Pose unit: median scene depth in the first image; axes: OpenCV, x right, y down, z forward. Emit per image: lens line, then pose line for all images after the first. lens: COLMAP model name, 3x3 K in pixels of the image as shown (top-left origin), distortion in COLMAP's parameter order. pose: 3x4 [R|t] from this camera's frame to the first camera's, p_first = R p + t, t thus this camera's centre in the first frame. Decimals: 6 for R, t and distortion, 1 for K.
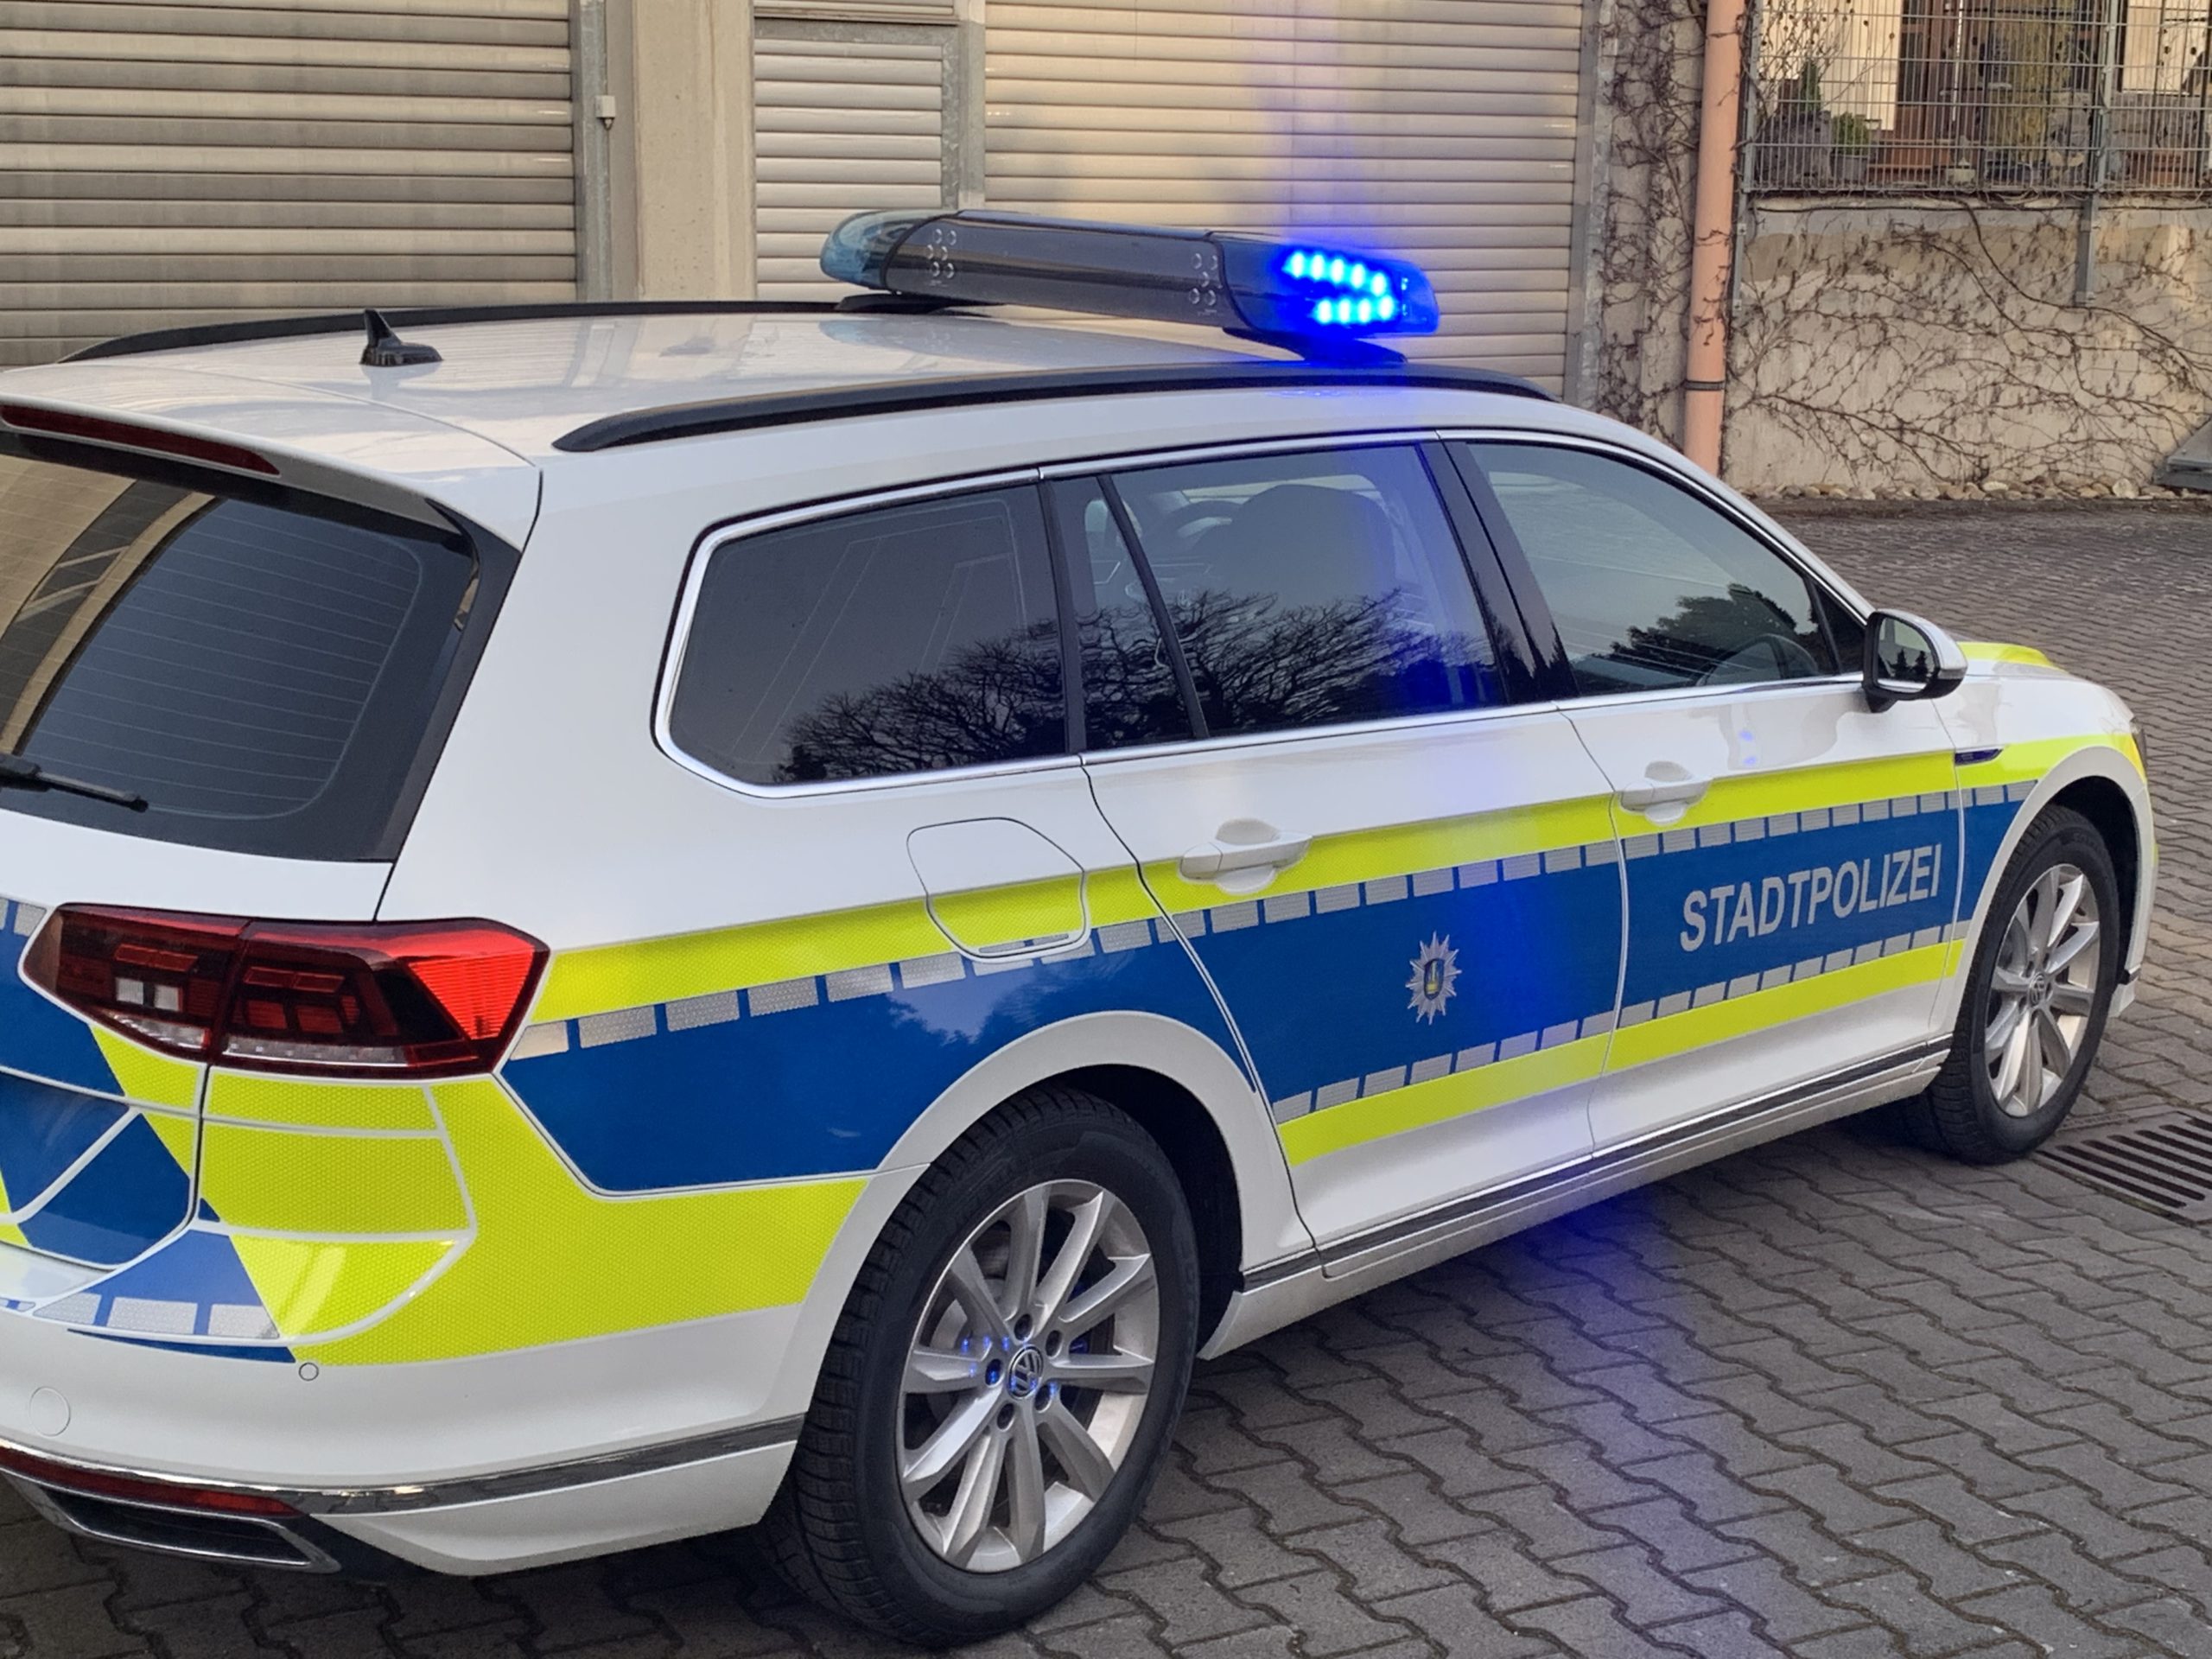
lens RADIAL K [[3255.9, 0, 1111.5], [0, 3255.9, 820.8], [0, 0, 1]] dist [0.193340, -0.600837]
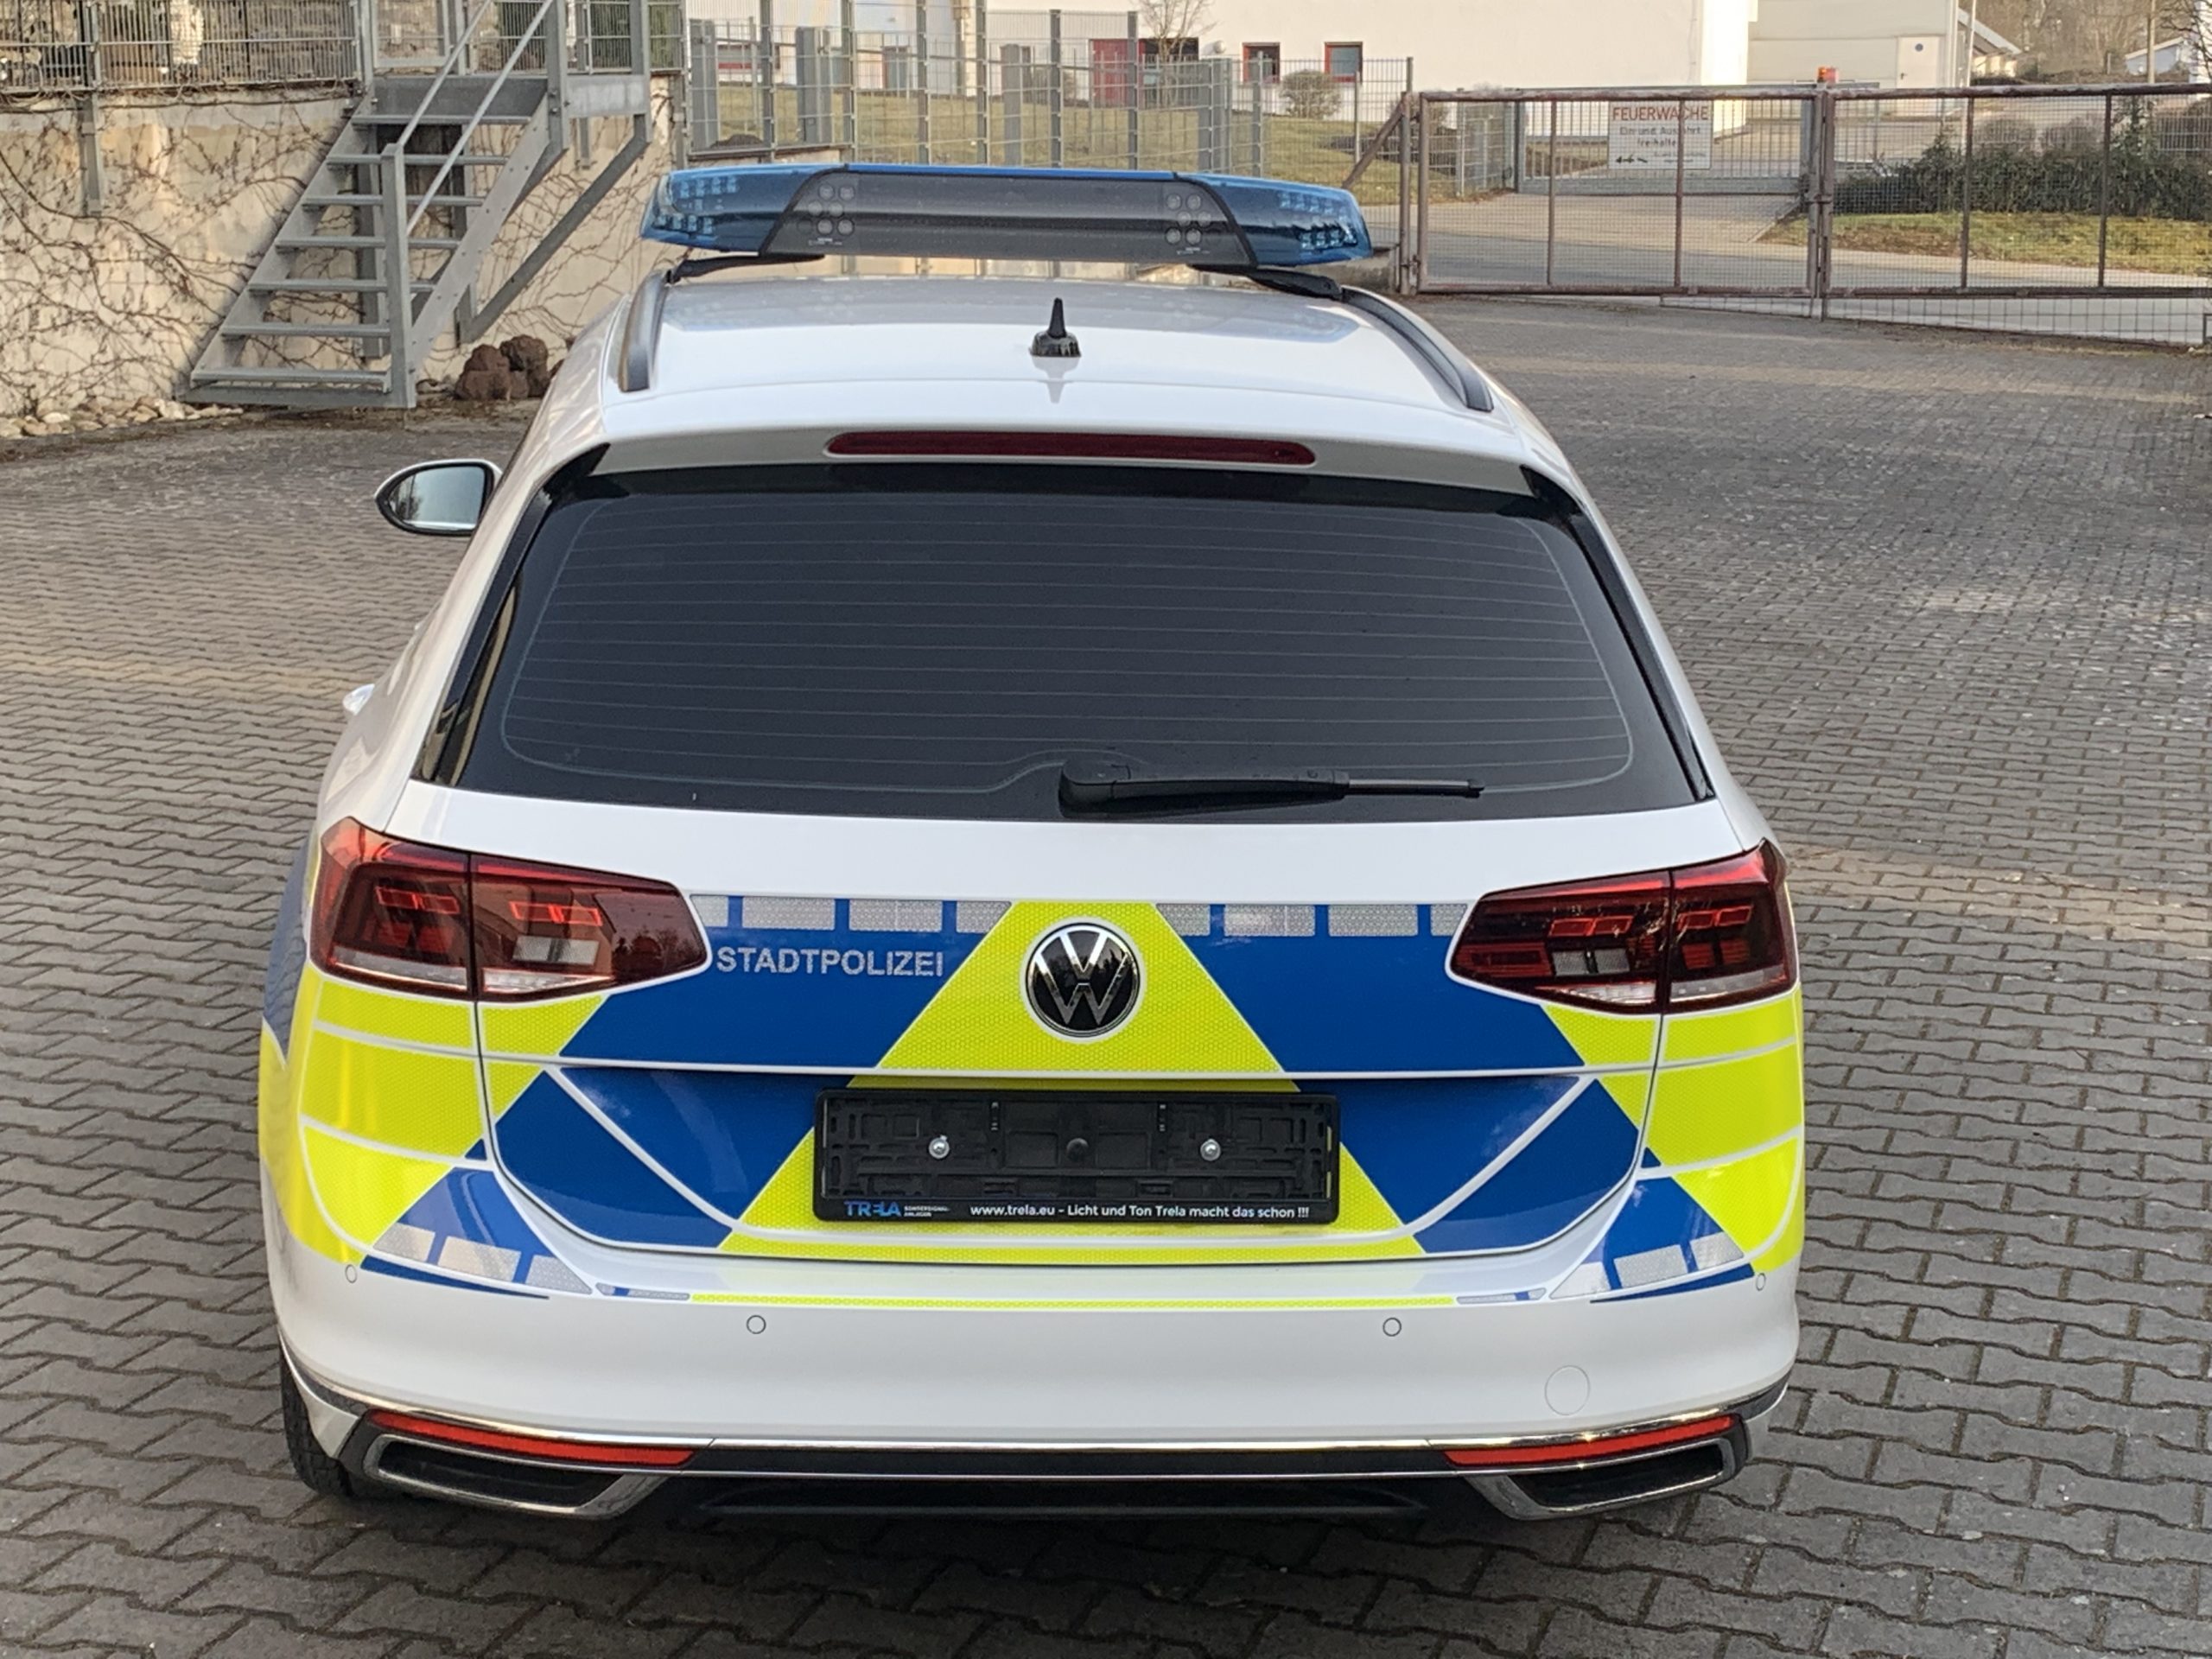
lens RADIAL K [[3701.3, 0, 1161.8], [0, 3701.3, 758.0], [0, 0, 1]] dist [0.211397, -0.695104]
pose [[0.723590, -0.155230, 0.672548, -0.607017], [0.159987, 0.985566, 0.055348, -0.050210], [-0.671432, 0.067549, 0.737981, 0.120810]]
